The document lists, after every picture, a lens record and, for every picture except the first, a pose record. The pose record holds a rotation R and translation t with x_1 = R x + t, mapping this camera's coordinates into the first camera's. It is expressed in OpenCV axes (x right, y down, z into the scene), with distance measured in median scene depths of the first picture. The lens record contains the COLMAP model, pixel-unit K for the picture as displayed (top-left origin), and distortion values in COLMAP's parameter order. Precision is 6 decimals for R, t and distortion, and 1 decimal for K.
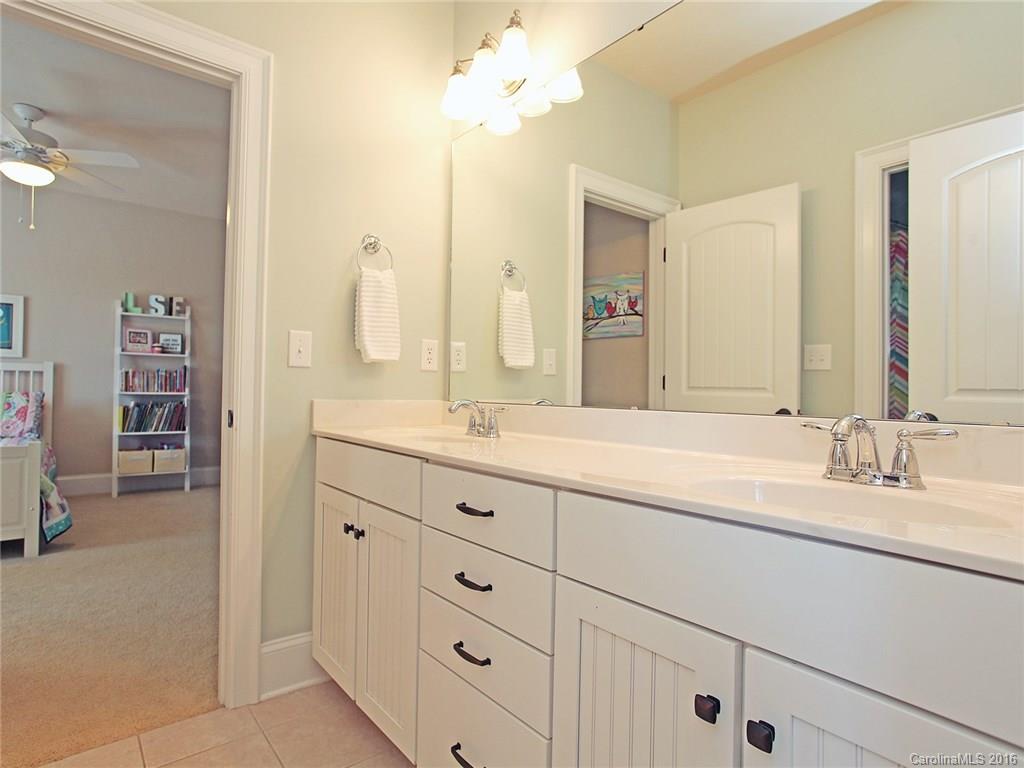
lens RADIAL K [[559.5, 0, 508.8], [0, 559.5, 383.7], [0, 0, 1]] dist [-0.058588, 0.015880]
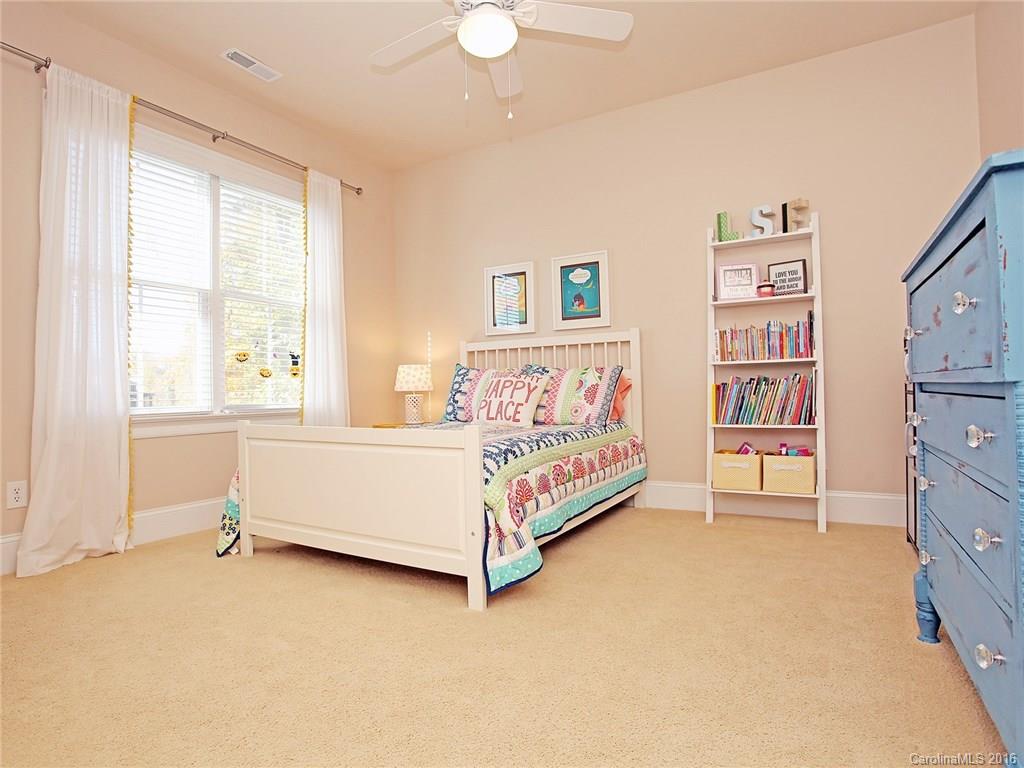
lens RADIAL K [[559.5, 0, 507.8], [0, 559.5, 387.5], [0, 0, 1]] dist [-0.058588, 0.015880]
pose [[0.336016, -0.026745, -0.941477, -0.163919], [0.033323, 0.999309, -0.016495, 0.047596], [0.941267, -0.025830, 0.336675, 0.531869]]
